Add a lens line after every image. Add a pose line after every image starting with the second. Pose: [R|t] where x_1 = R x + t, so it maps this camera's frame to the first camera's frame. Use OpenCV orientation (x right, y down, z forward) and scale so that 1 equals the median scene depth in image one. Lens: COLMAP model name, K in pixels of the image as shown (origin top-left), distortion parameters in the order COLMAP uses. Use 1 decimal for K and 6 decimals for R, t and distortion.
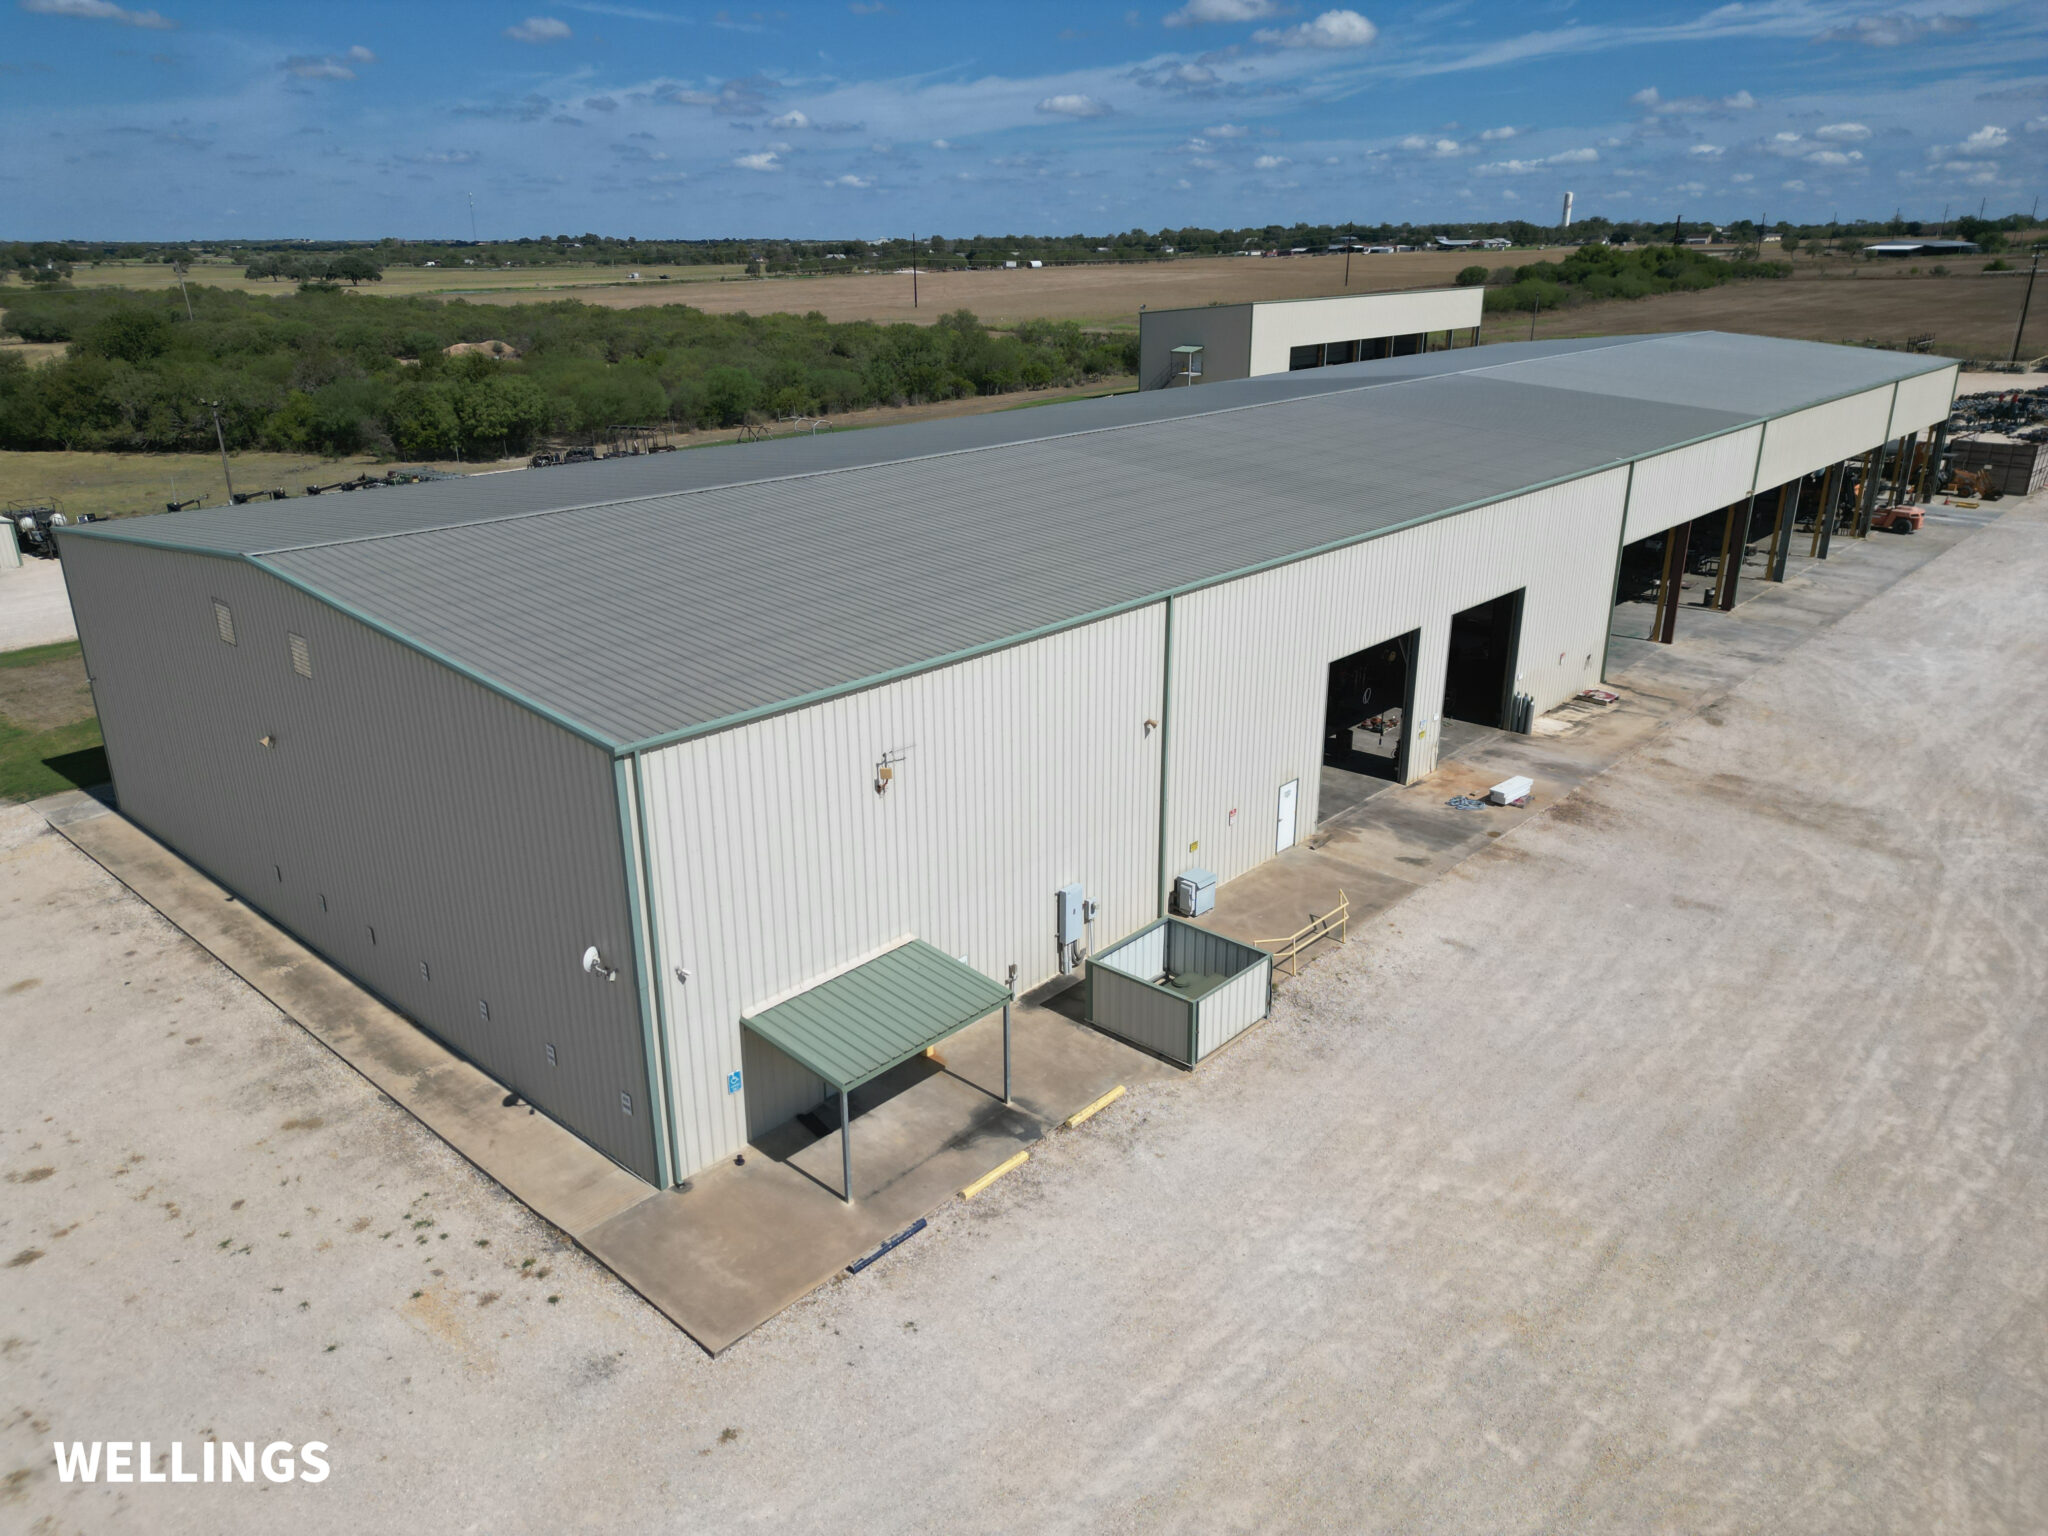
lens RADIAL K [[1441.3, 0, 1024.5], [0, 1441.3, 767.6], [0, 0, 1]] dist [0.060951, -0.049816]
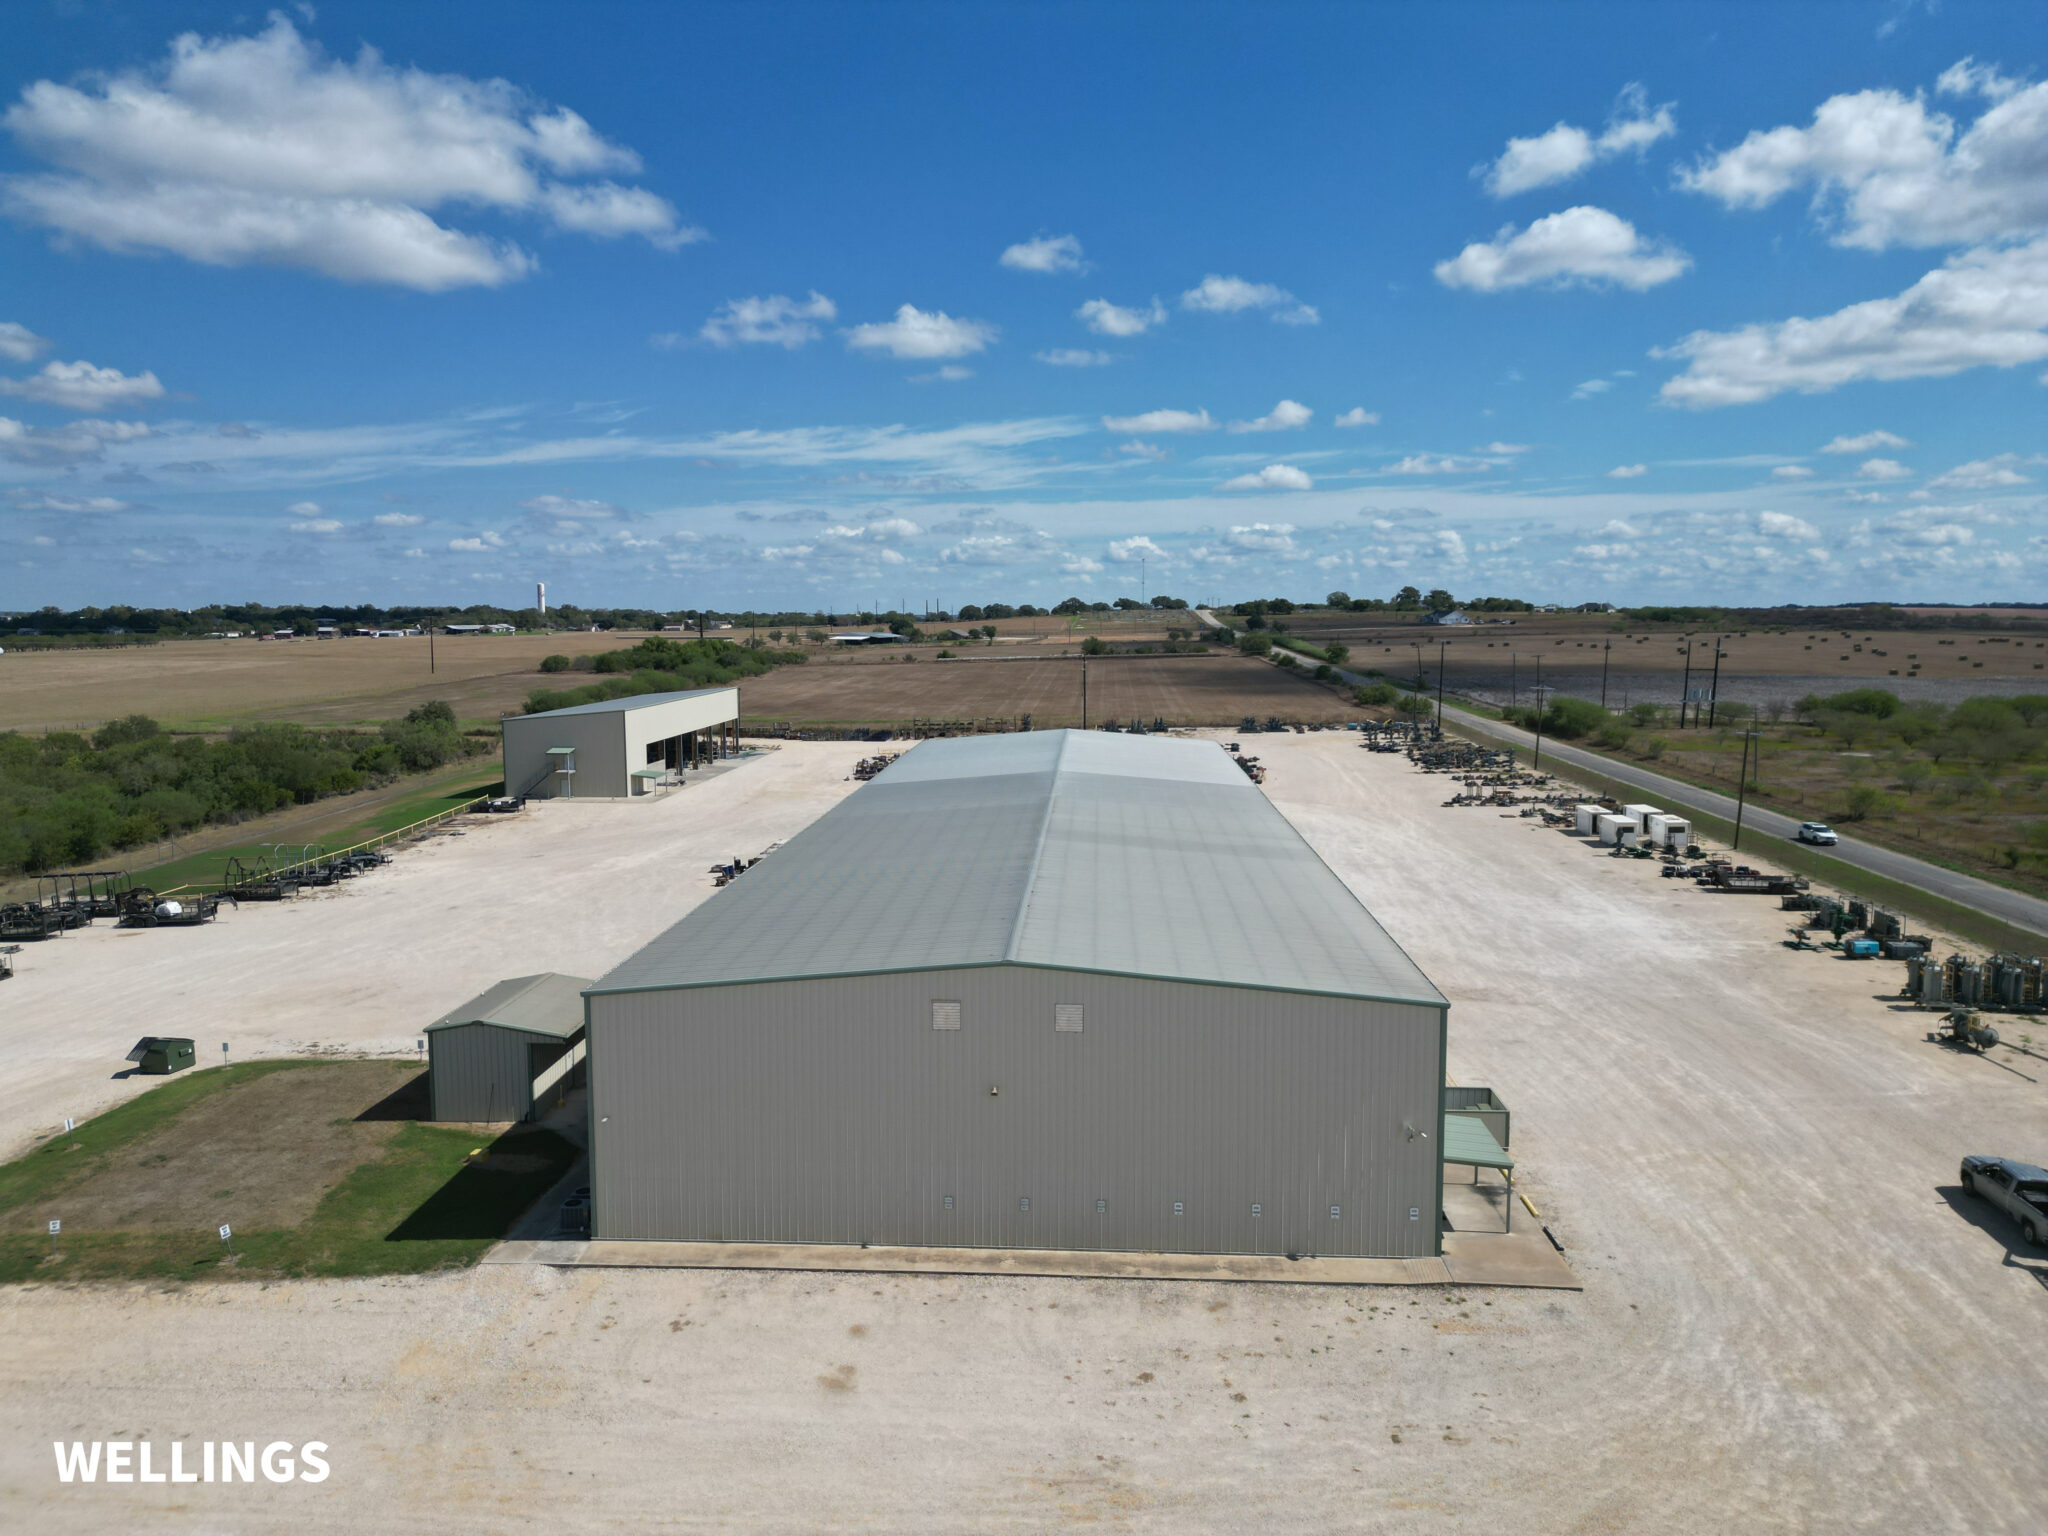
lens RADIAL K [[1441.3, 0, 1011.6], [0, 1441.3, 764.4], [0, 0, 1]] dist [0.060951, -0.049816]
pose [[0.772119, -0.061152, 0.632529, -1.486426], [0.212898, 0.962731, -0.166806, -0.094601], [-0.598754, 0.263458, 0.756362, -0.184863]]
